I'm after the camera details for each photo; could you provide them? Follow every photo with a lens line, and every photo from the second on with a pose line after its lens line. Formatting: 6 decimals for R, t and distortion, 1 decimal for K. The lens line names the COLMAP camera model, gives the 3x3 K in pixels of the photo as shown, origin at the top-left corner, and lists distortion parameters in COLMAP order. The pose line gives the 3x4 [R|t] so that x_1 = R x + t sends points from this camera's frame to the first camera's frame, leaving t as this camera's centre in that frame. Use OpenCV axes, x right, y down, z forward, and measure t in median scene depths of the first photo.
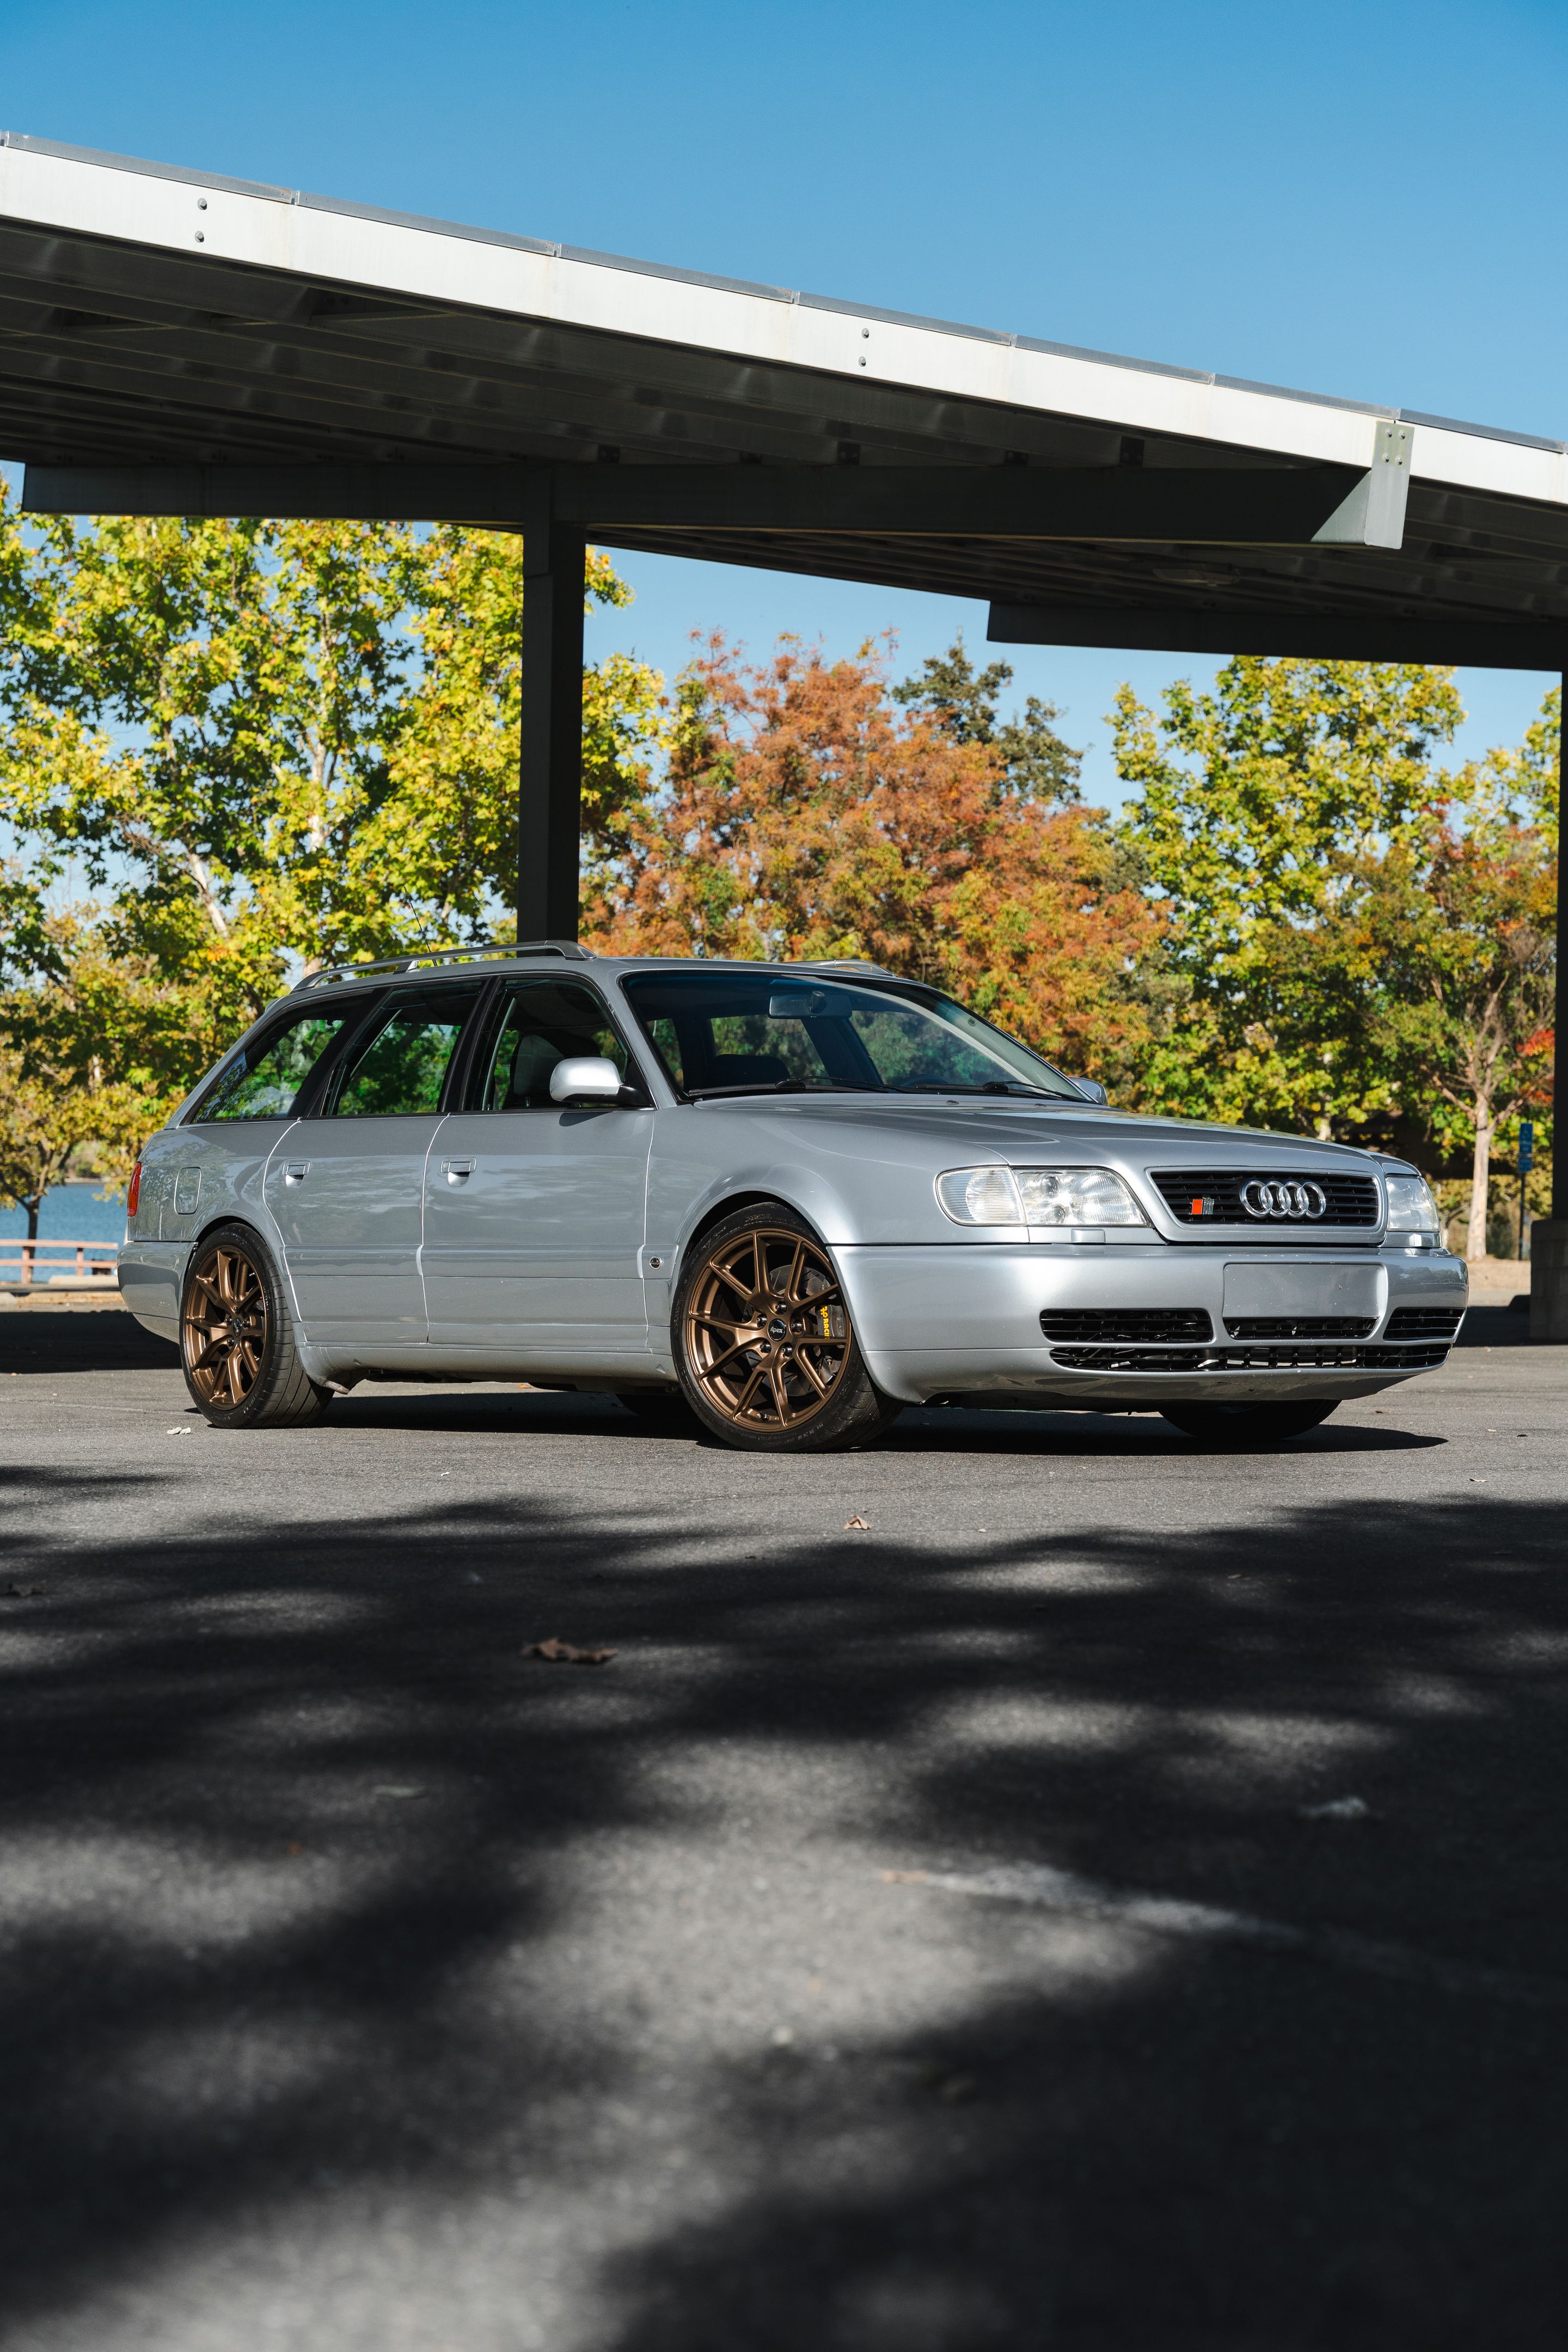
lens RADIAL K [[3839.5, 0, 782.8], [0, 3839.5, 1170.8], [0, 0, 1]] dist [0.006229, 0.021391]
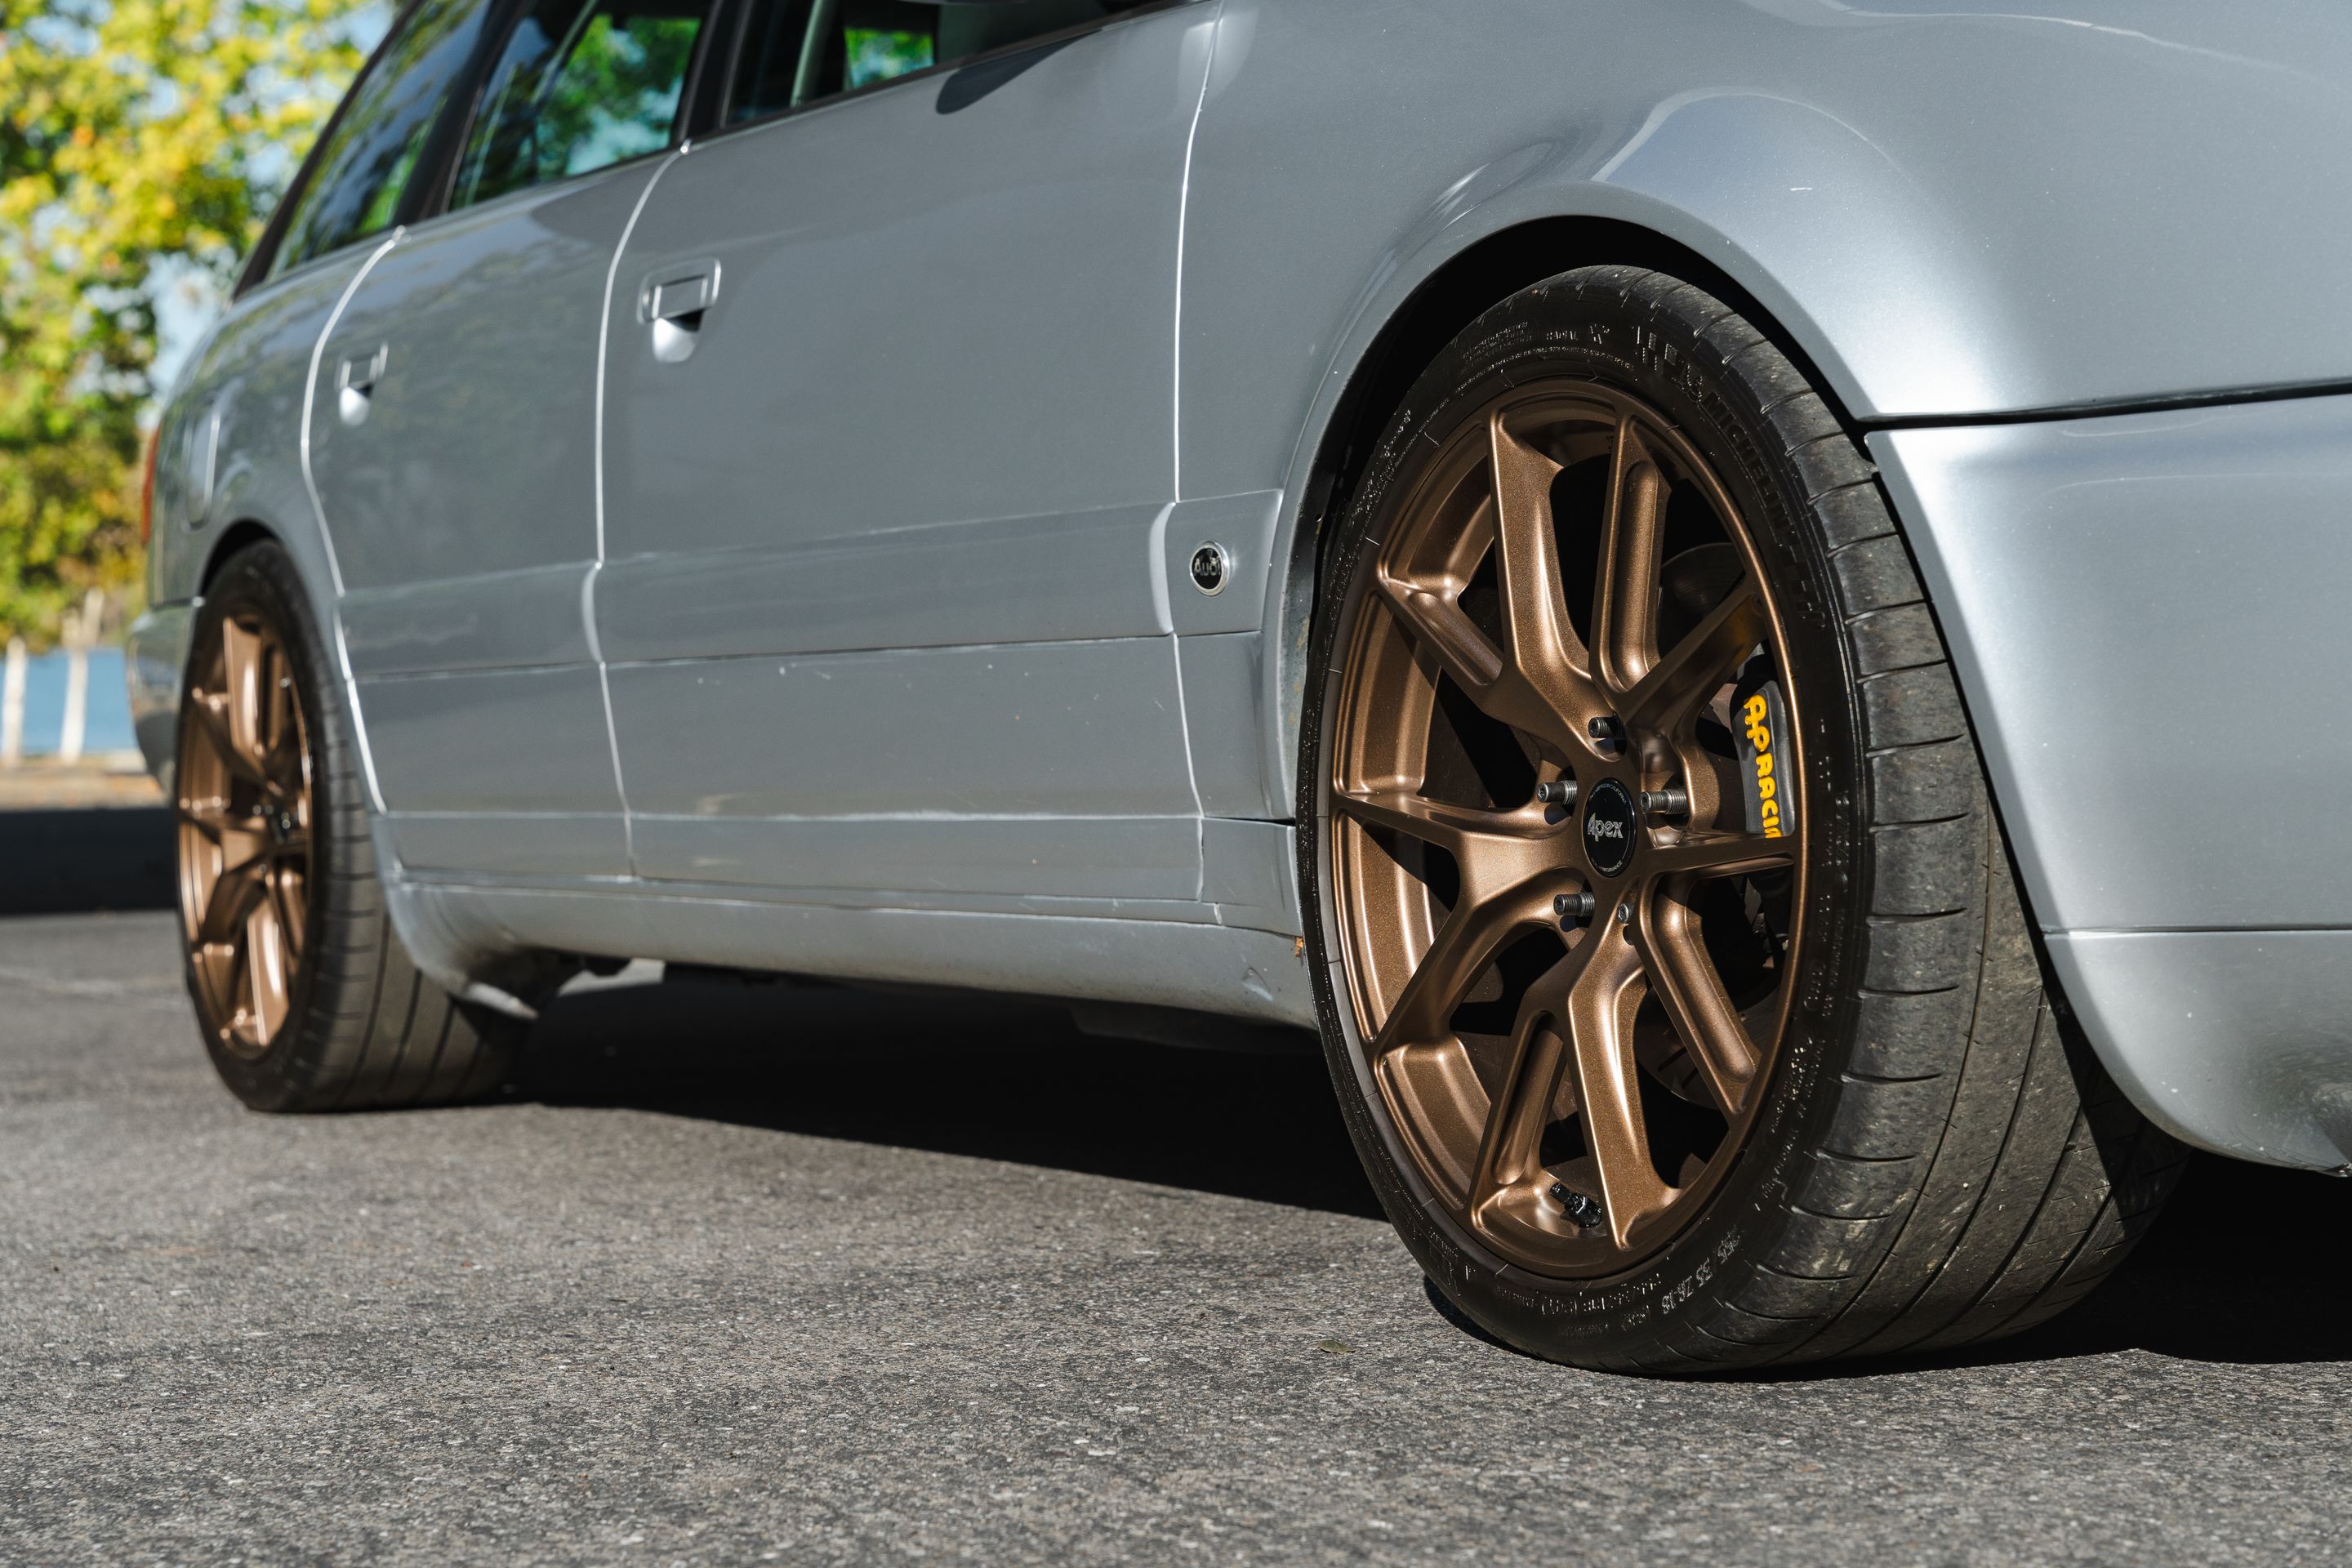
lens RADIAL K [[4660.9, 0, 1176.1], [0, 4660.9, 784.8], [0, 0, 1]] dist [0.039546, 0.224140]
pose [[0.986128, -0.020680, -0.164691, 0.003538], [0.027280, 0.998908, 0.037919, 0.006359], [0.163727, -0.041886, 0.985616, 0.166934]]
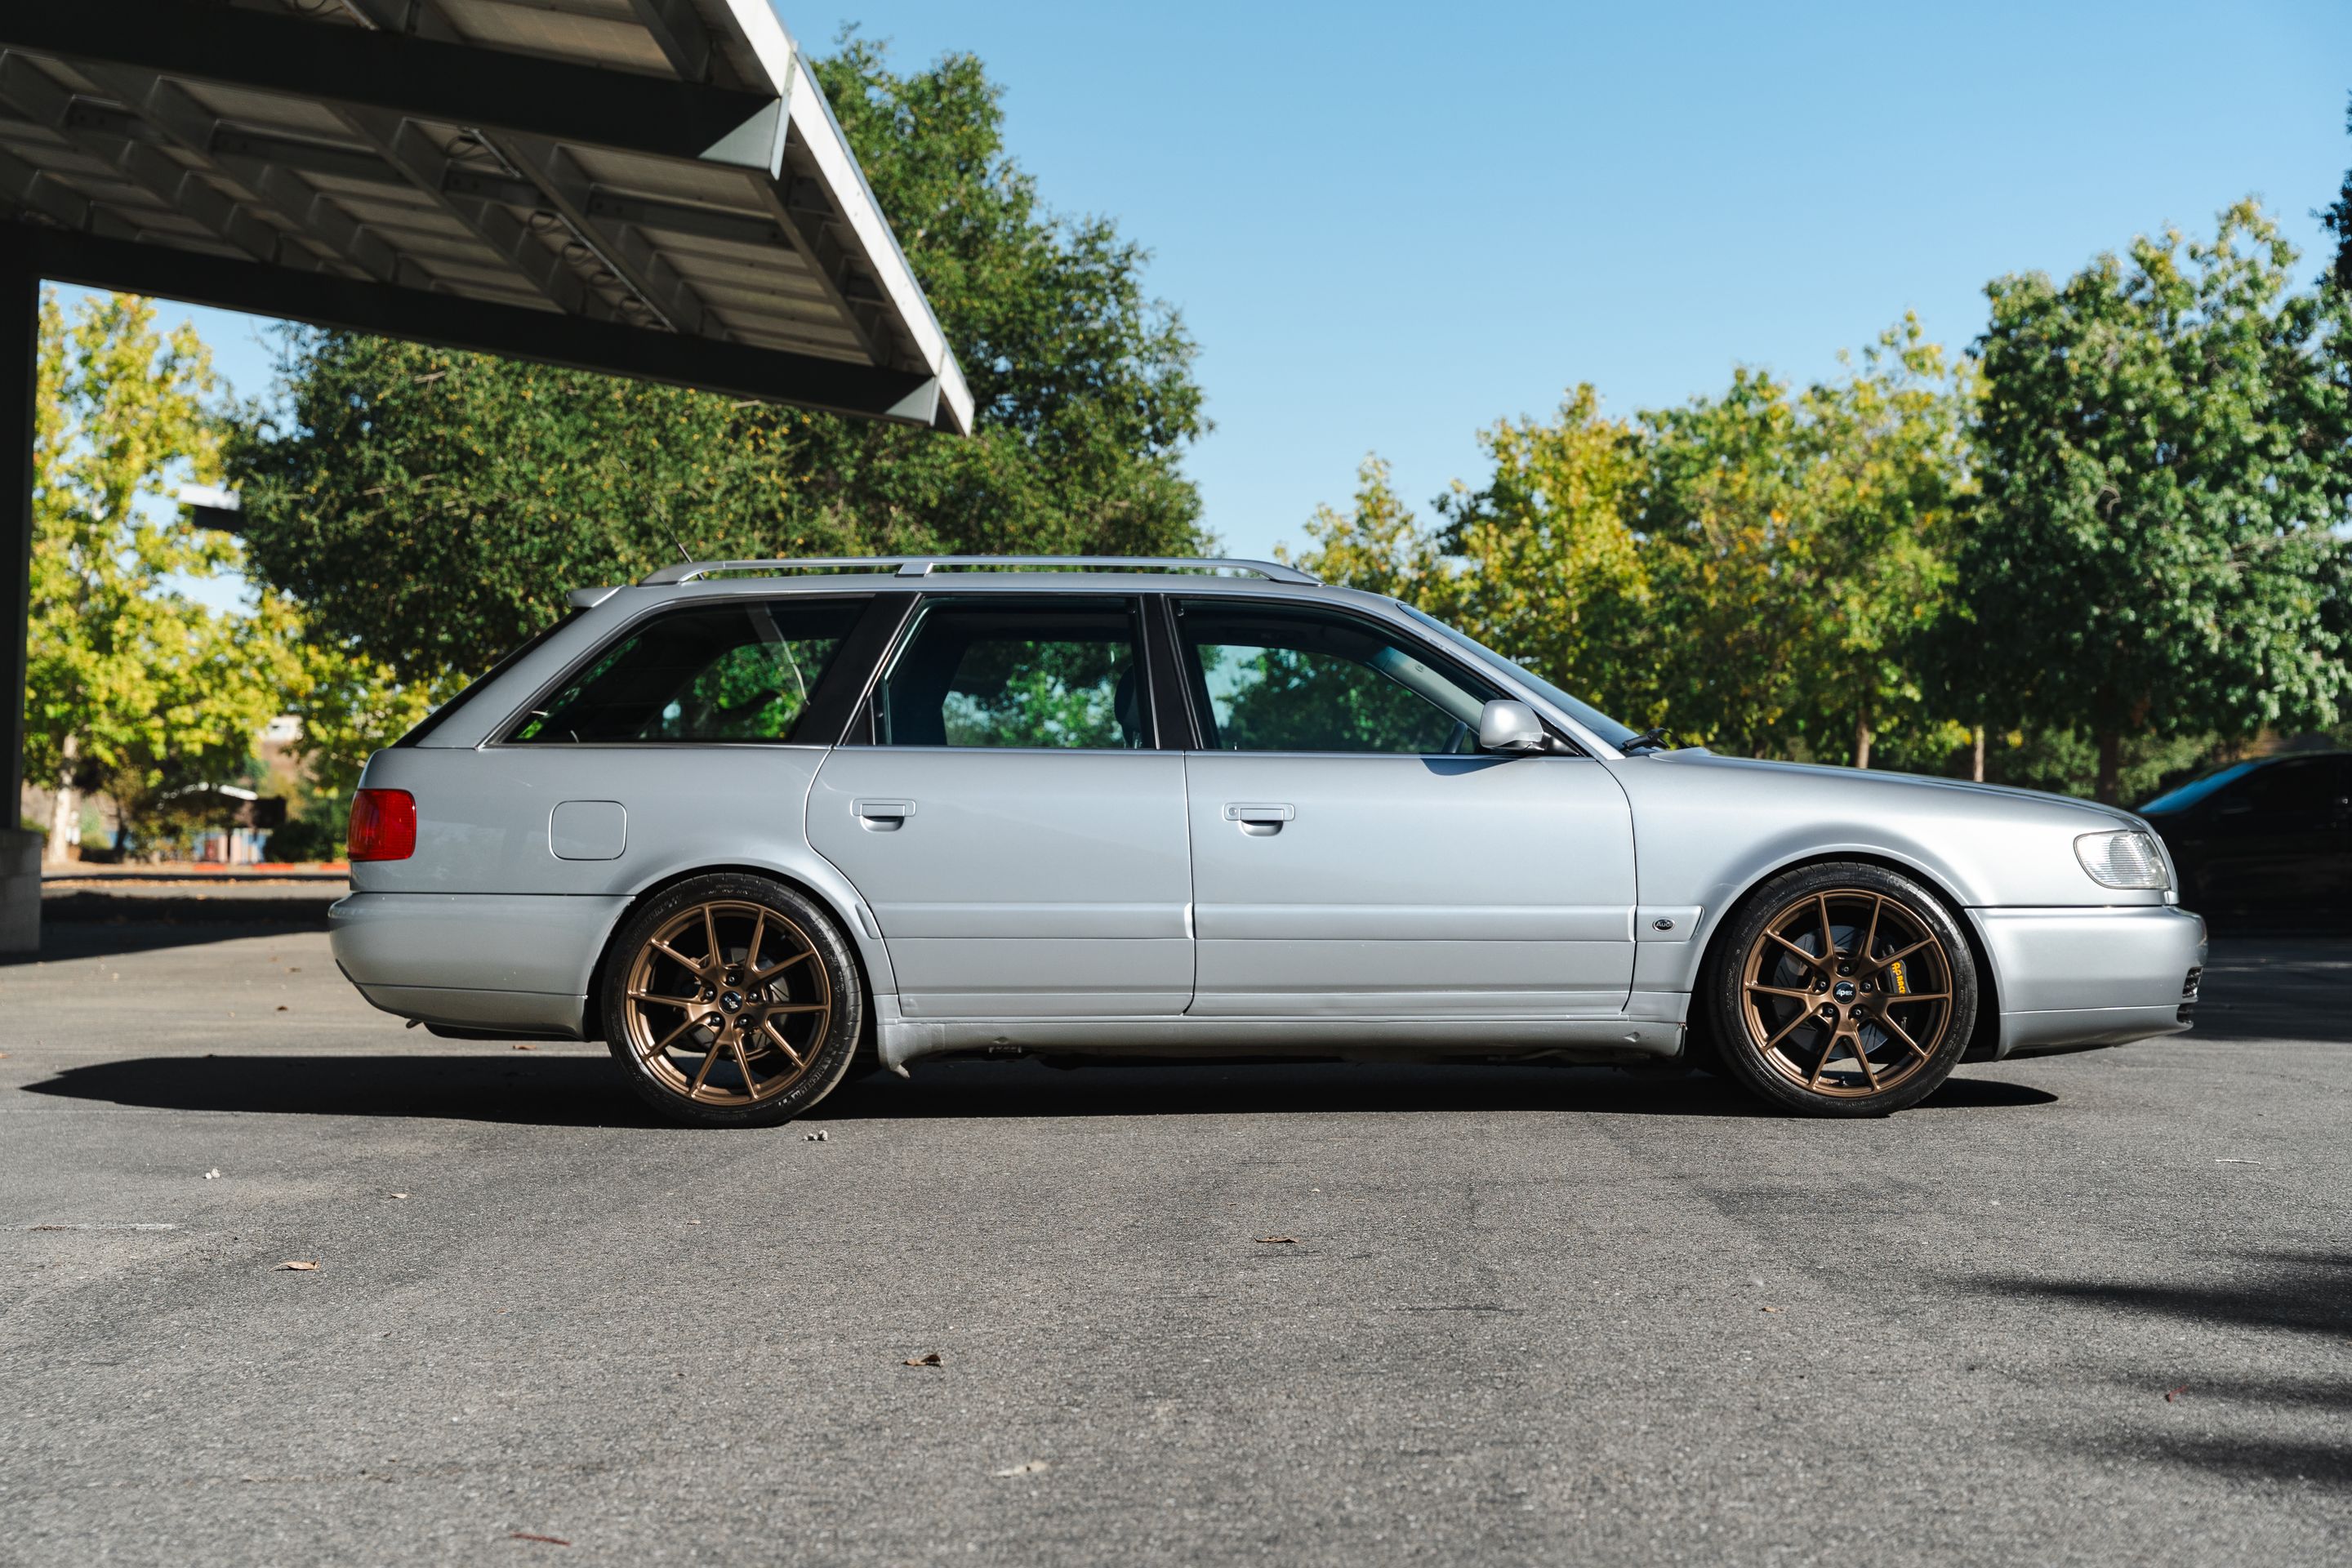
lens RADIAL K [[3455.0, 0, 1178.5], [0, 3455.0, 770.6], [0, 0, 1]] dist [0.014847, 0.012243]
pose [[0.623014, 0.020227, 0.781950, -0.181046], [-0.022829, 0.999710, -0.007671, -0.001121], [-0.781878, -0.013072, 0.623295, 0.138373]]
